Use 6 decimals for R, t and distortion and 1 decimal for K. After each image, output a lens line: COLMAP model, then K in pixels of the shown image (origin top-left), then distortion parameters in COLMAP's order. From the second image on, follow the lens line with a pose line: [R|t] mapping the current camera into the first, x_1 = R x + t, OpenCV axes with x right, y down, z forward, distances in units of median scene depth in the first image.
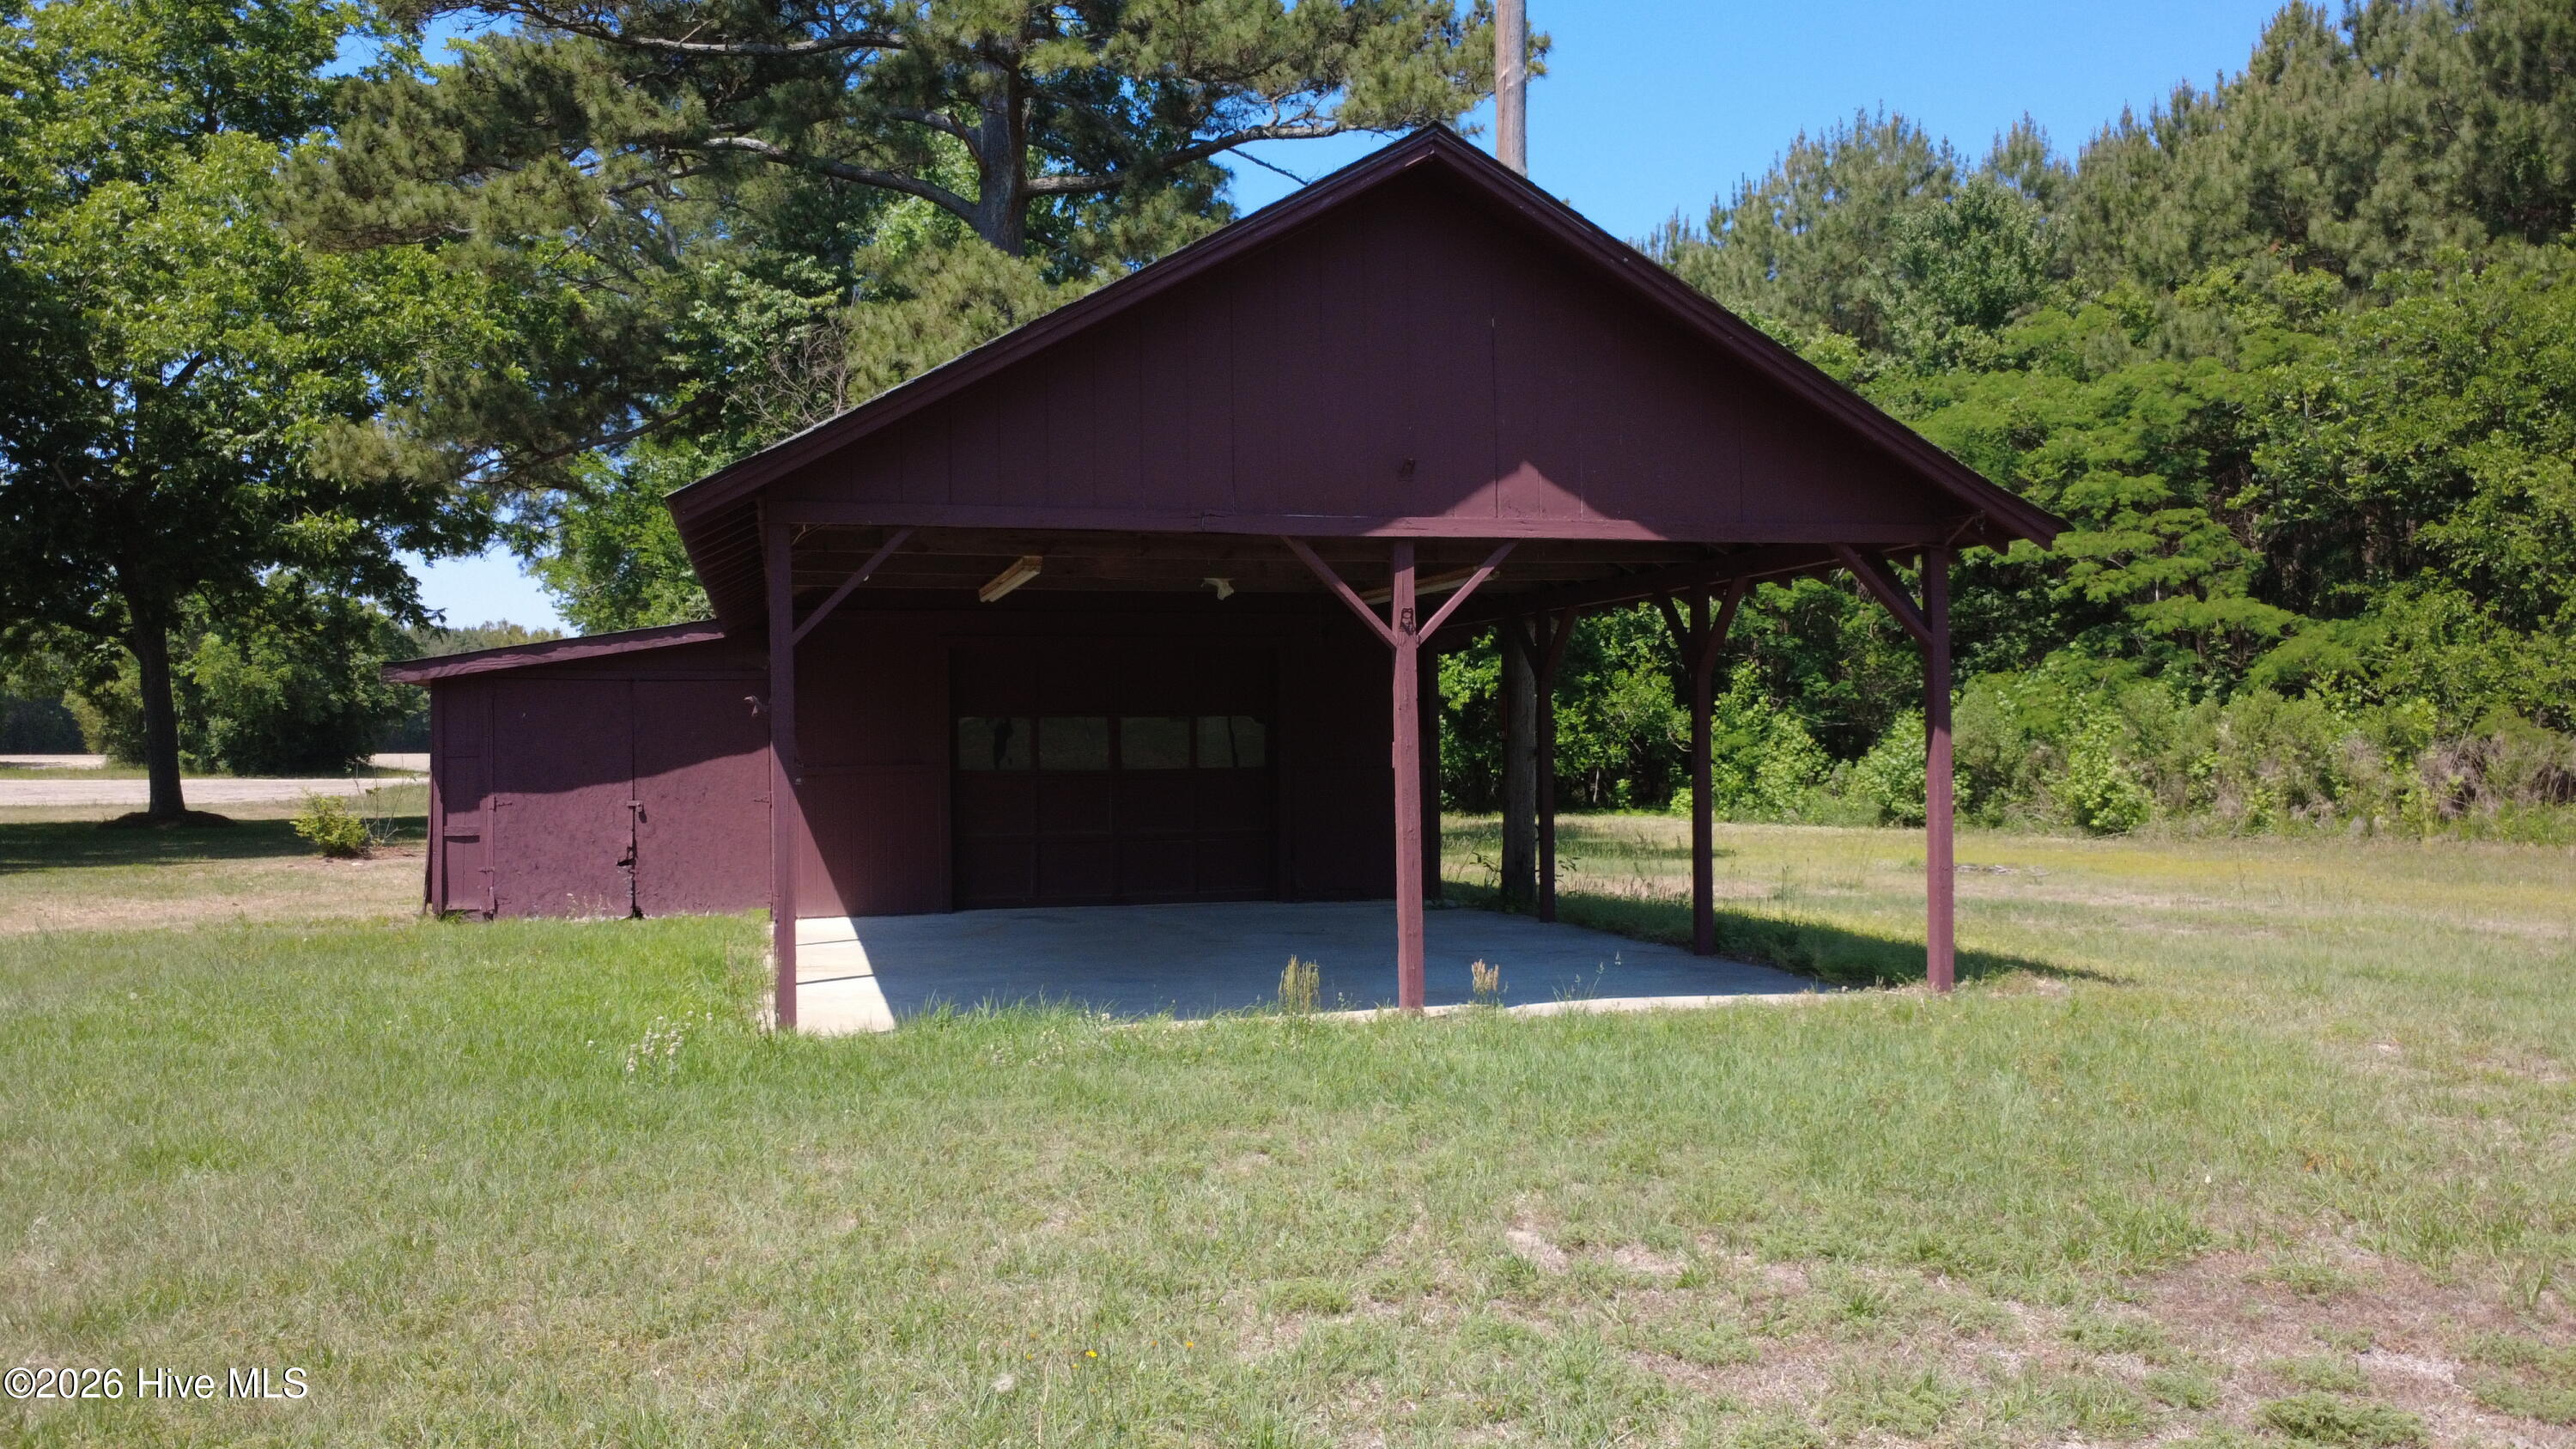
lens RADIAL K [[1878.6, 0, 1291.5], [0, 1878.6, 723.5], [0, 0, 1]] dist [-0.006690, 0.009606]
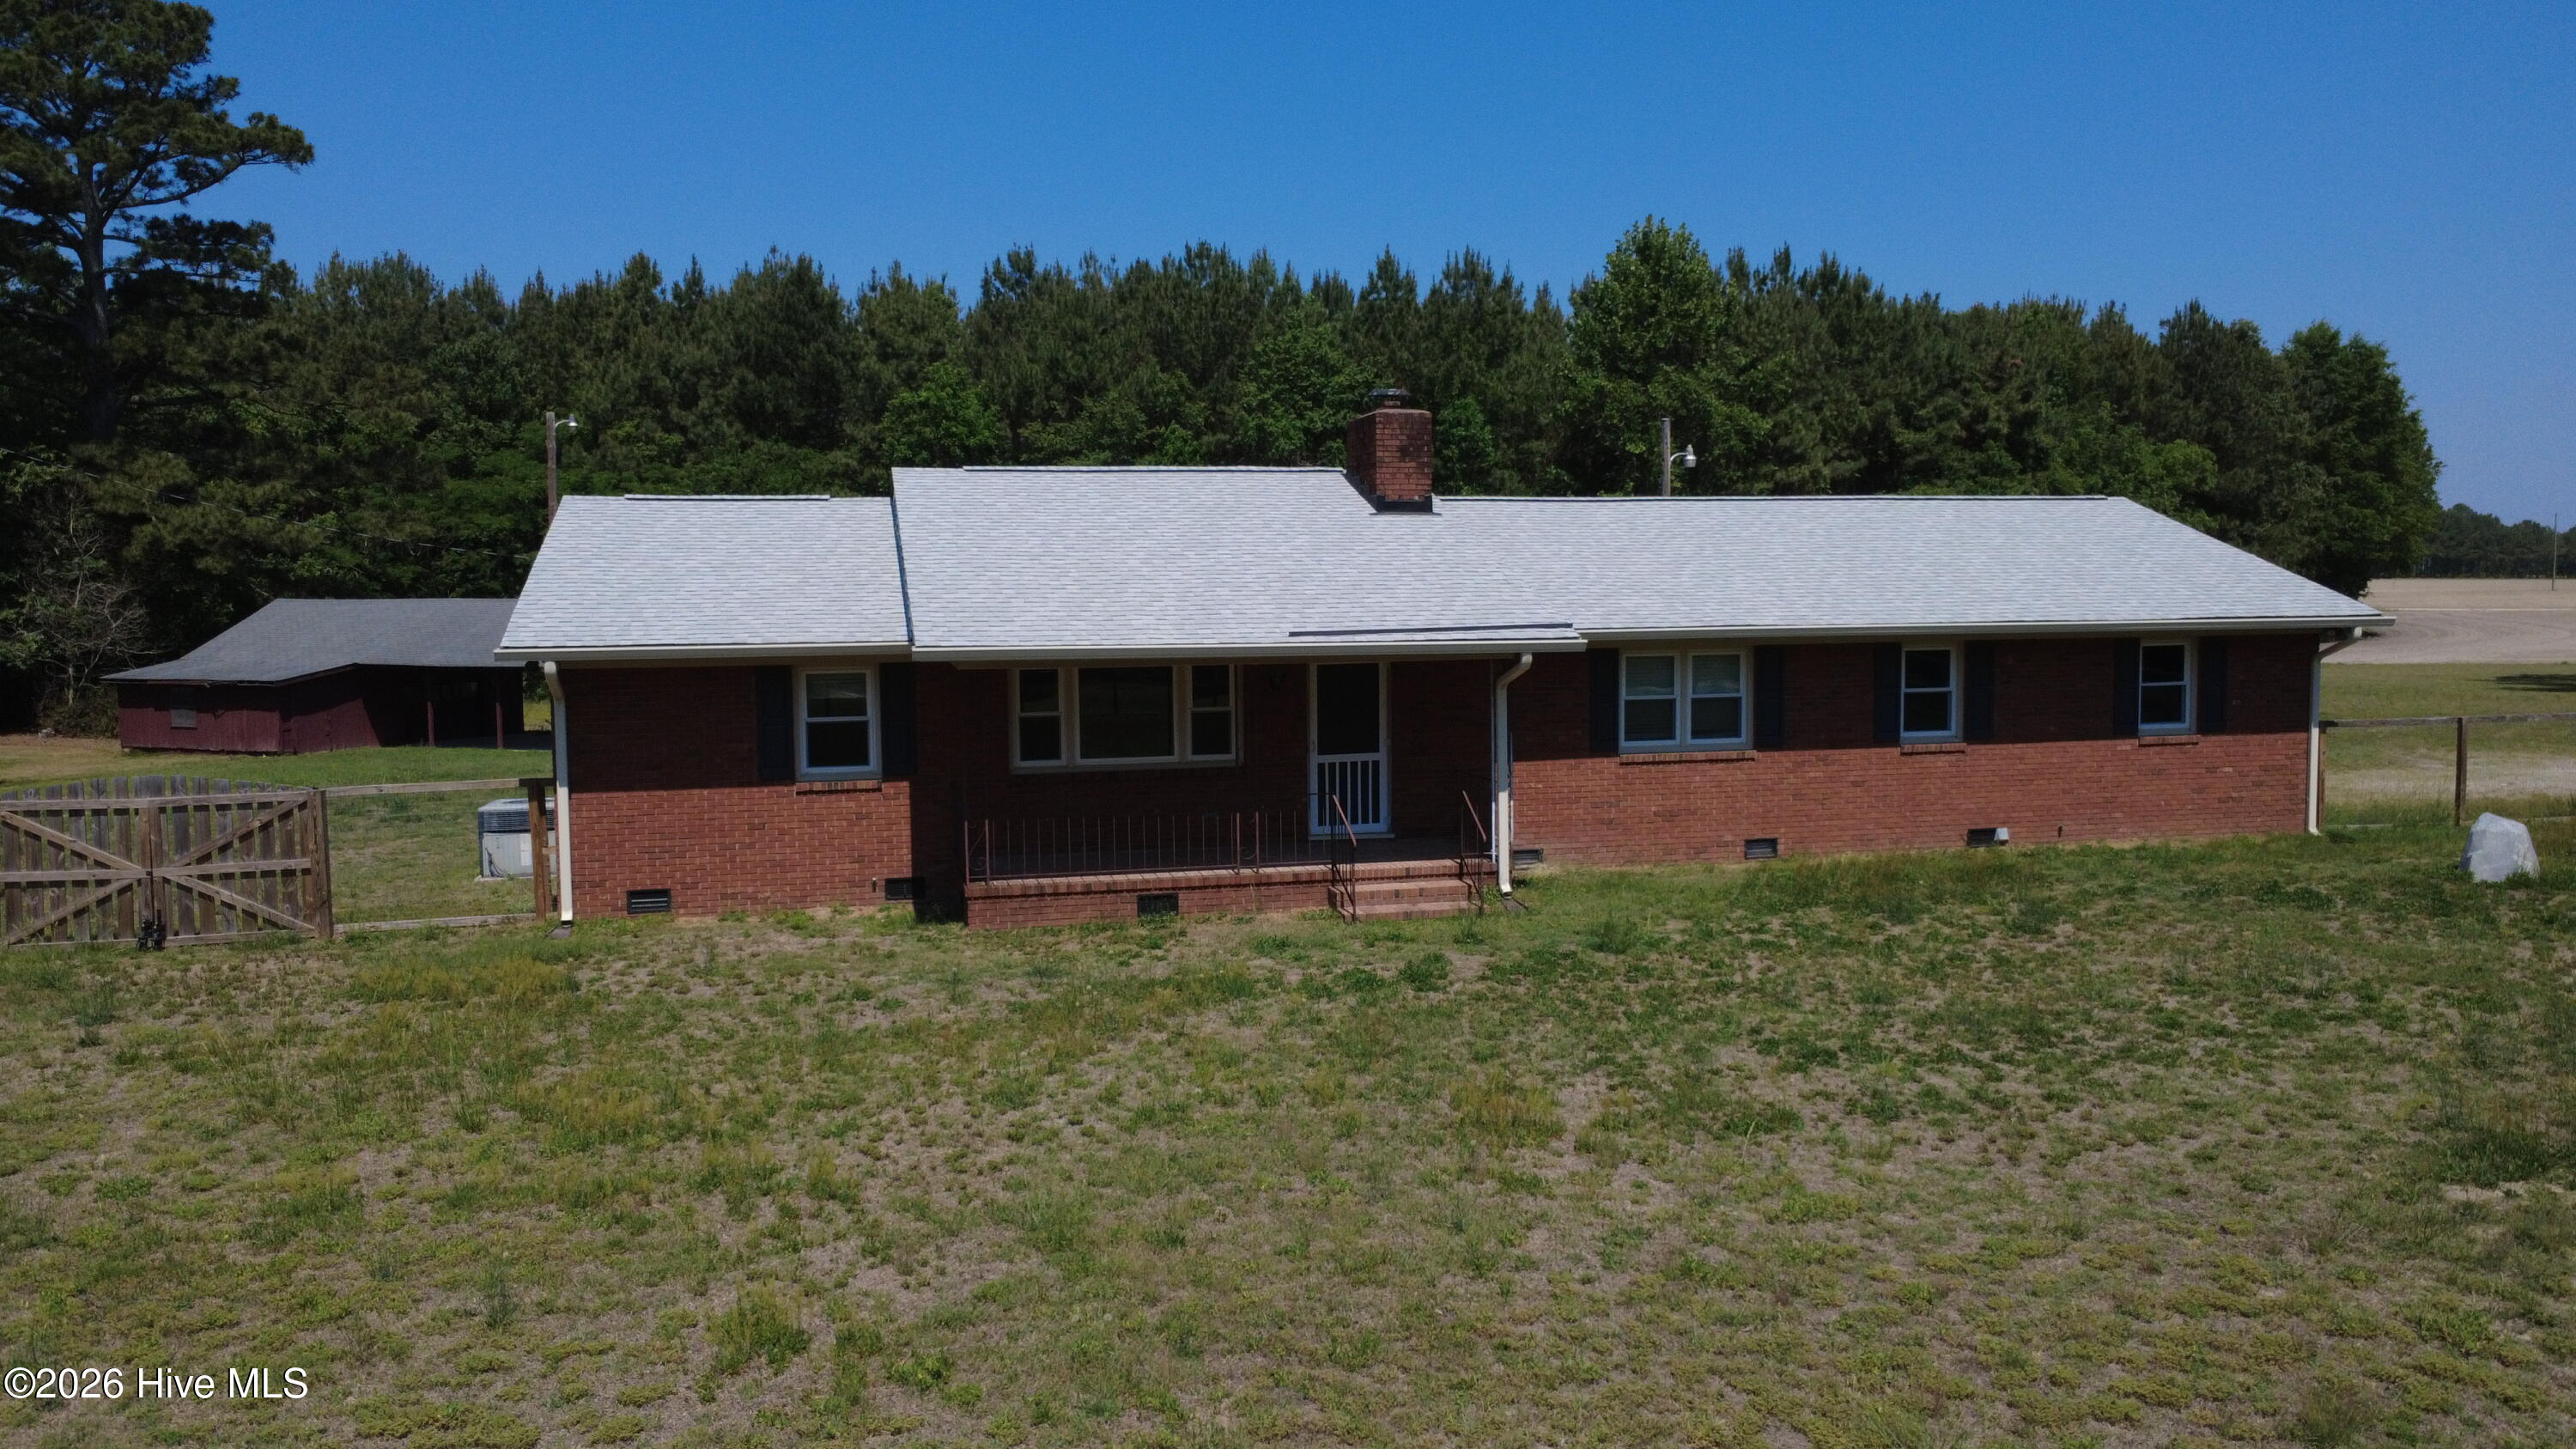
lens RADIAL K [[1878.6, 0, 1282.8], [0, 1878.6, 732.5], [0, 0, 1]] dist [-0.006690, 0.009606]
pose [[0.634524, -0.059505, 0.770609, -0.748220], [-0.004282, 0.996746, 0.080492, -0.083111], [-0.772891, -0.054374, 0.632204, -0.996877]]
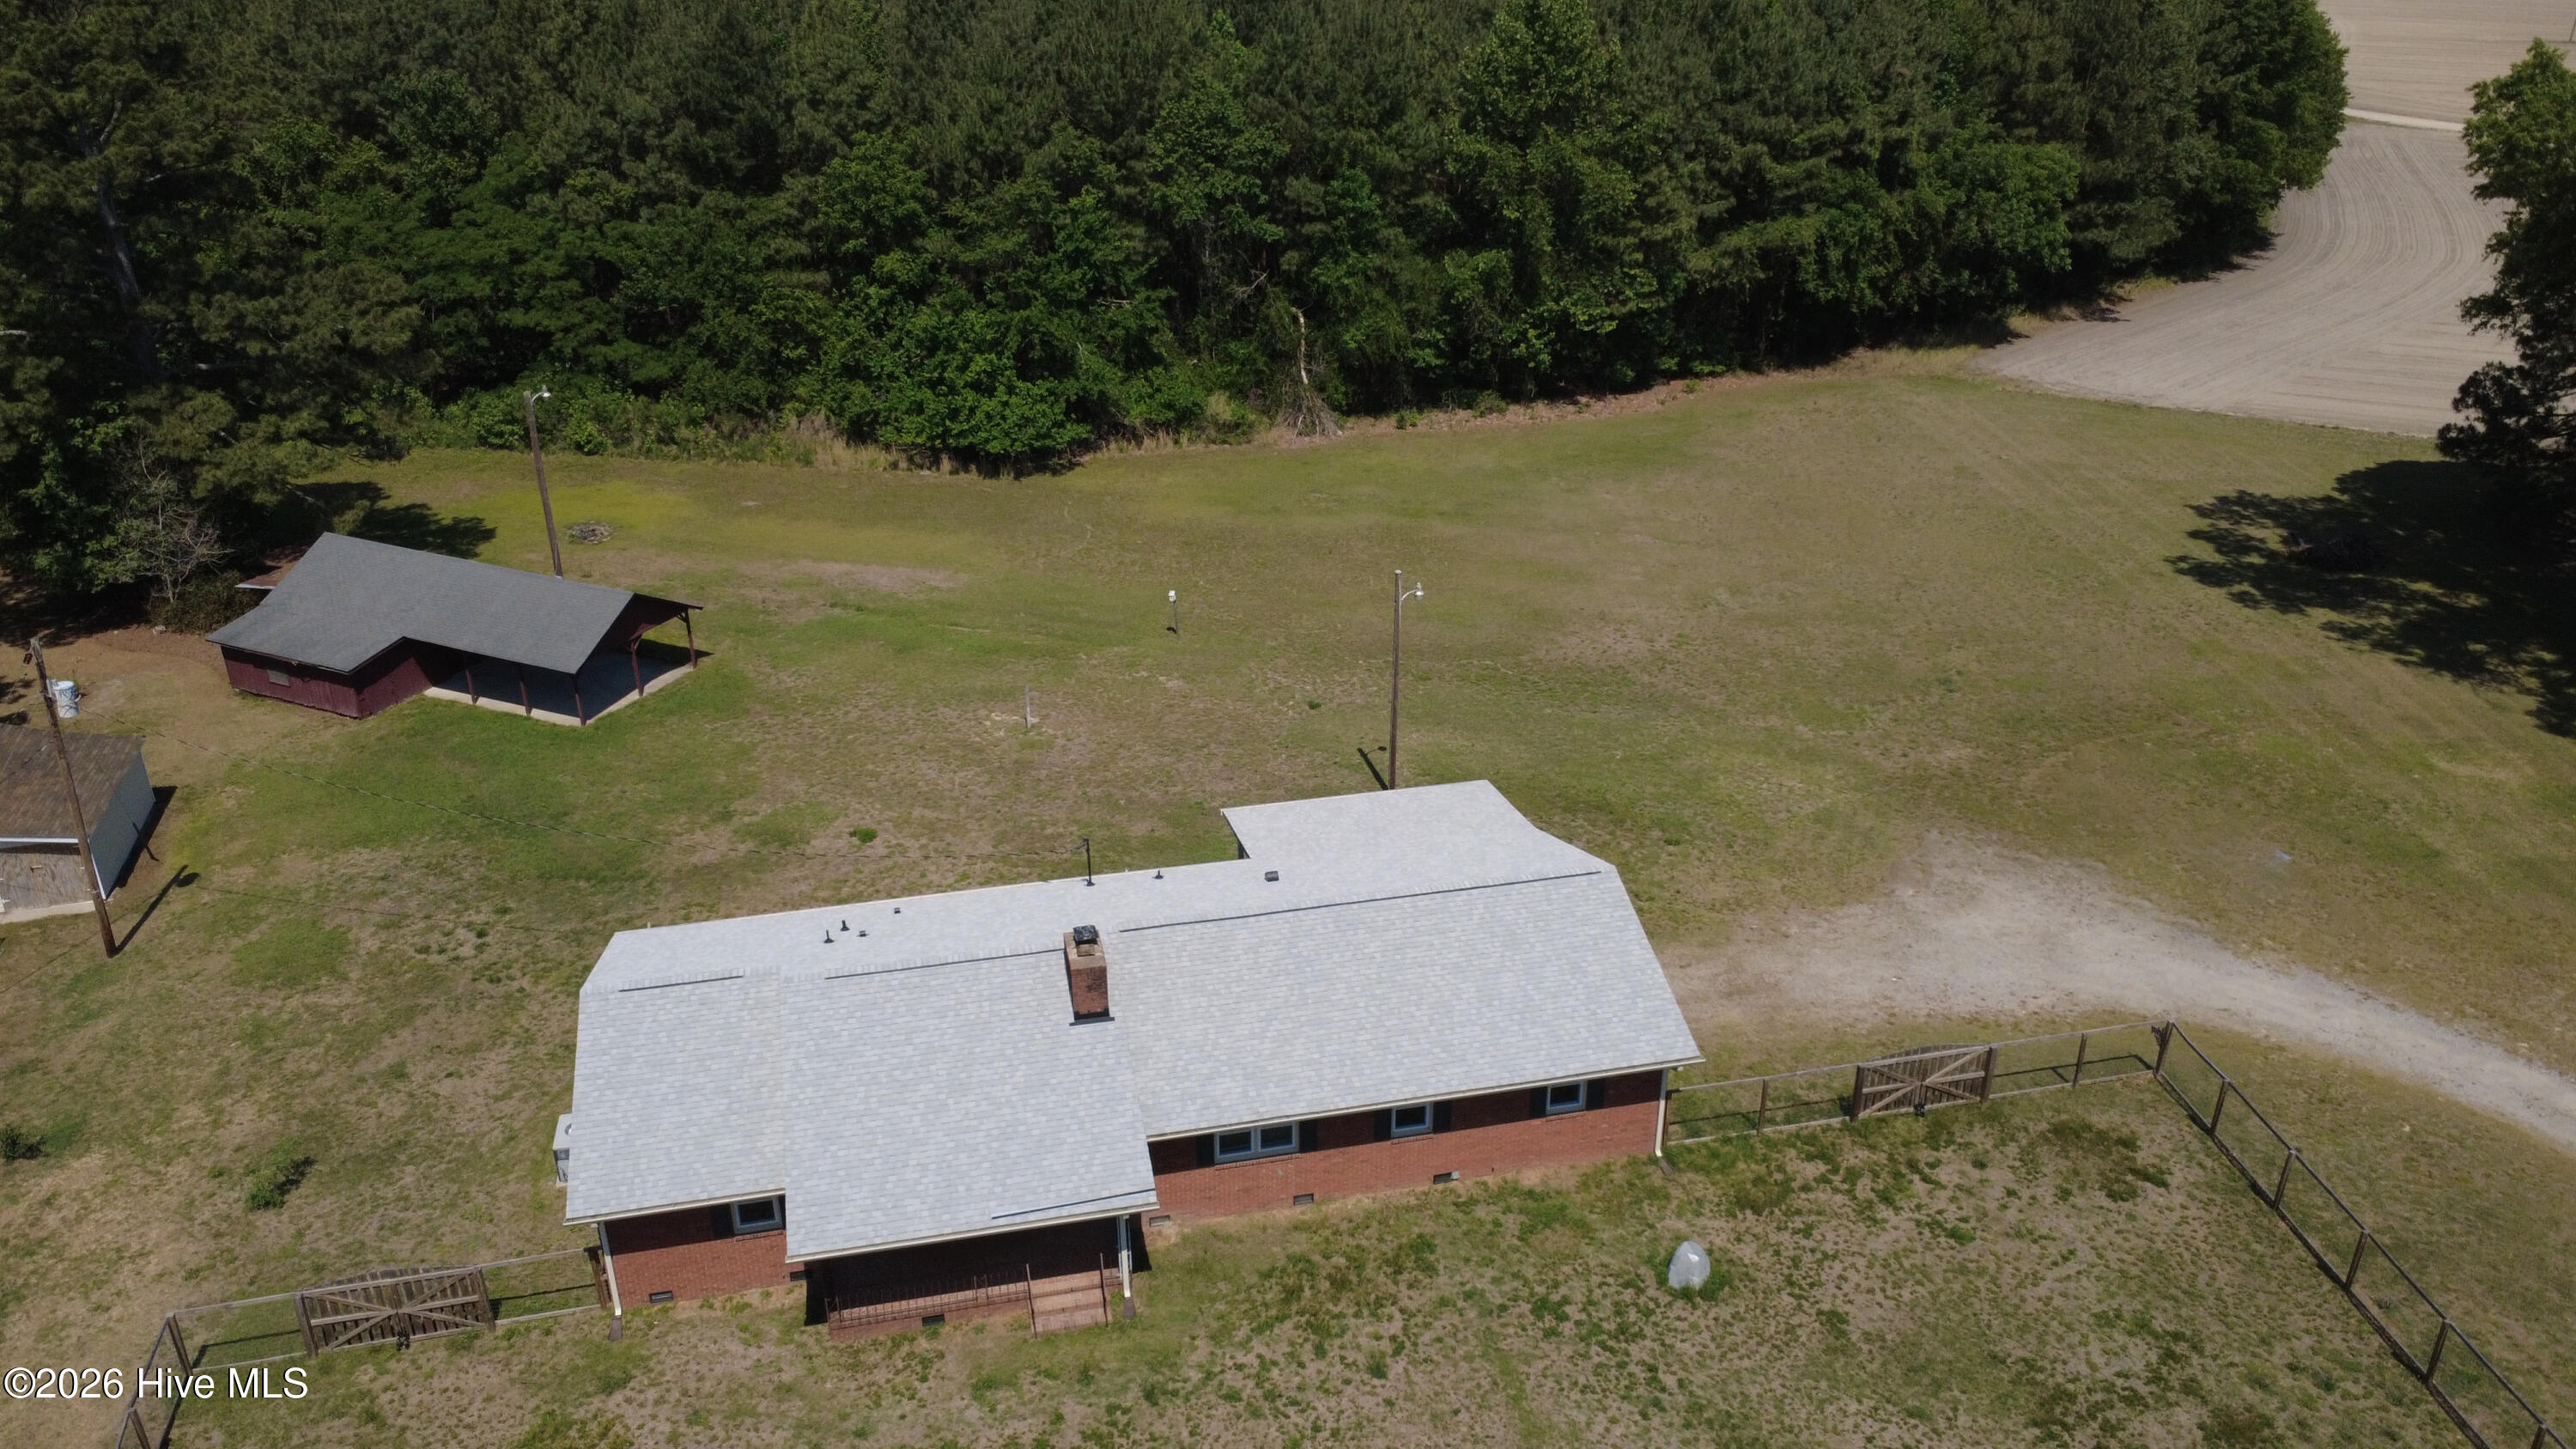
lens RADIAL K [[1878.6, 0, 1285.1], [0, 1878.6, 725.8], [0, 0, 1]] dist [-0.006690, 0.009606]
pose [[0.642133, -0.322995, 0.695226, -0.834262], [-0.012385, 0.902414, 0.430692, -0.709123], [-0.766494, -0.285172, 0.575469, -1.262698]]
